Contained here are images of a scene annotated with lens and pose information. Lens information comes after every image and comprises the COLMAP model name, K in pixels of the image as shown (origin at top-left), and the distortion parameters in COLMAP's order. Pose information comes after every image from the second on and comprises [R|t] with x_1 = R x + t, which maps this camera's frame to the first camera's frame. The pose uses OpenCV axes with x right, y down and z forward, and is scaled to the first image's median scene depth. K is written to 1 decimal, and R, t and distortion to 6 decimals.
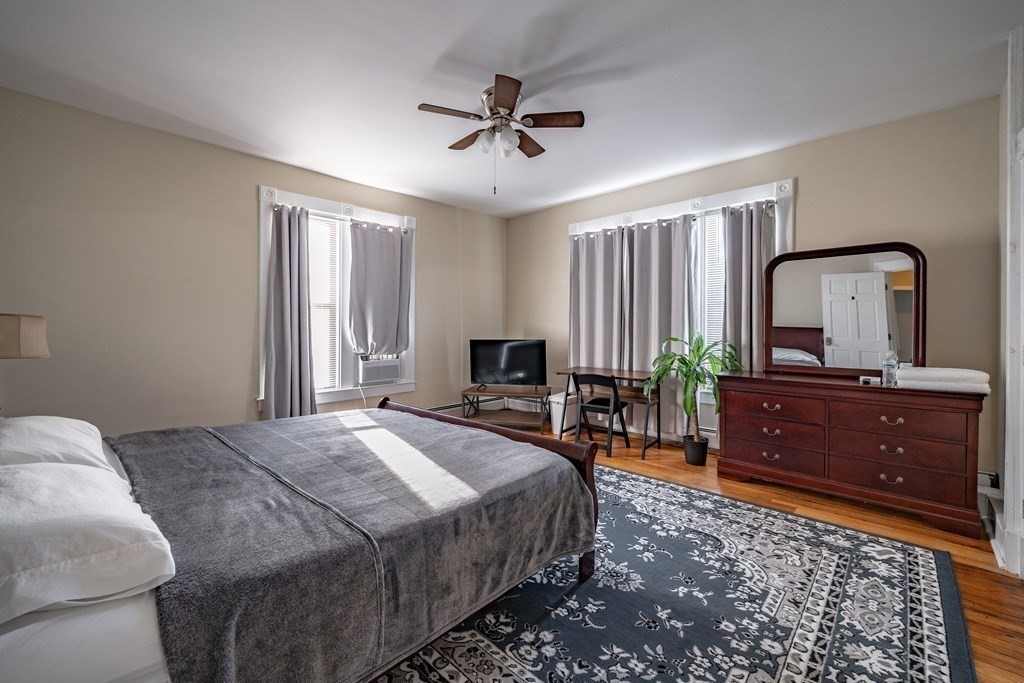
lens RADIAL K [[416.7, 0, 509.0], [0, 416.7, 330.0], [0, 0, 1]] dist [-0.000061, -0.000610]
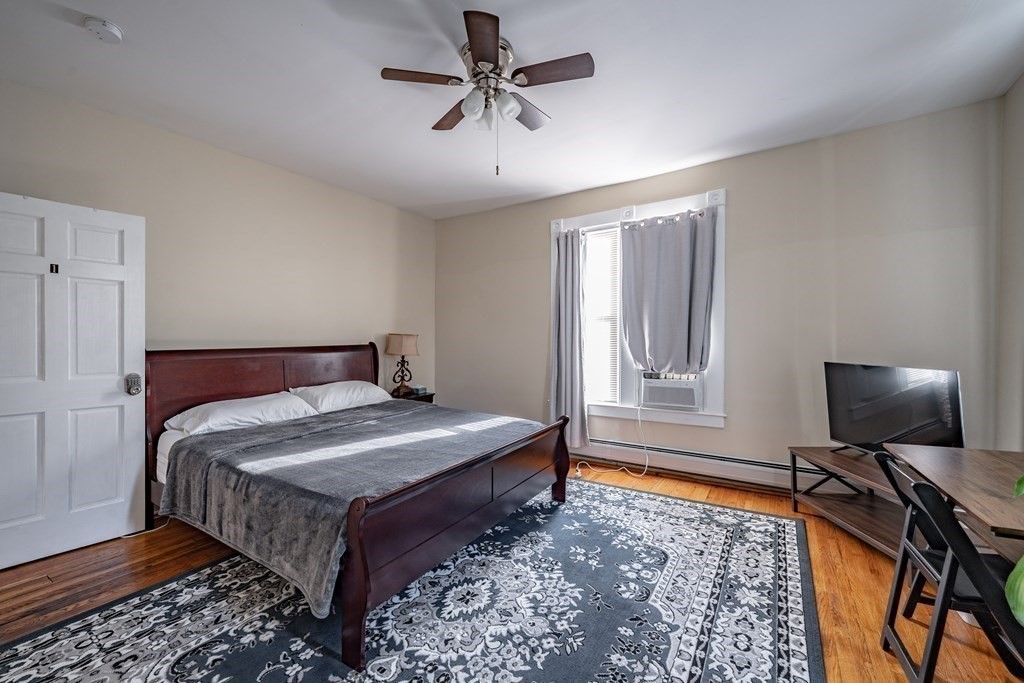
lens RADIAL K [[418.0, 0, 483.2], [0, 418.0, 340.4], [0, 0, 1]] dist [-0.000879, -0.000446]
pose [[0.167241, 0.001541, -0.985915, 0.458286], [-0.004597, 0.999989, 0.000783, -0.005013], [0.985905, 0.004401, 0.167246, 0.511451]]
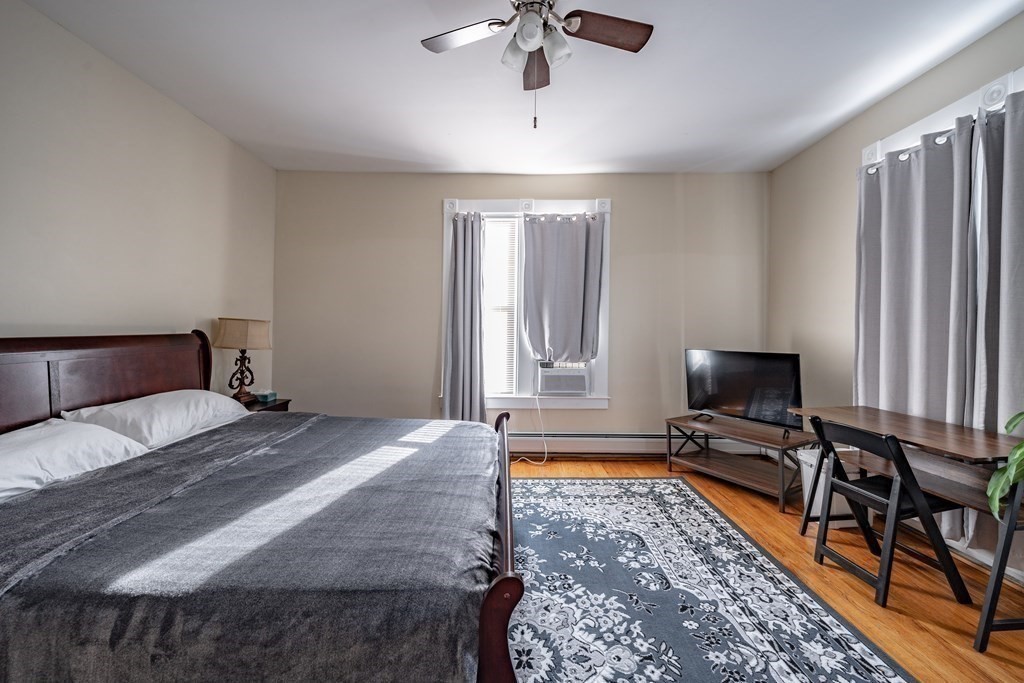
lens RADIAL K [[416.7, 0, 509.0], [0, 416.7, 330.0], [0, 0, 1]] dist [-0.000061, -0.000610]
pose [[0.693999, 0.002337, -0.719972, 0.251654], [-0.012815, 0.999876, -0.009106, 0.000641], [0.719862, 0.015546, 0.693943, 0.314480]]
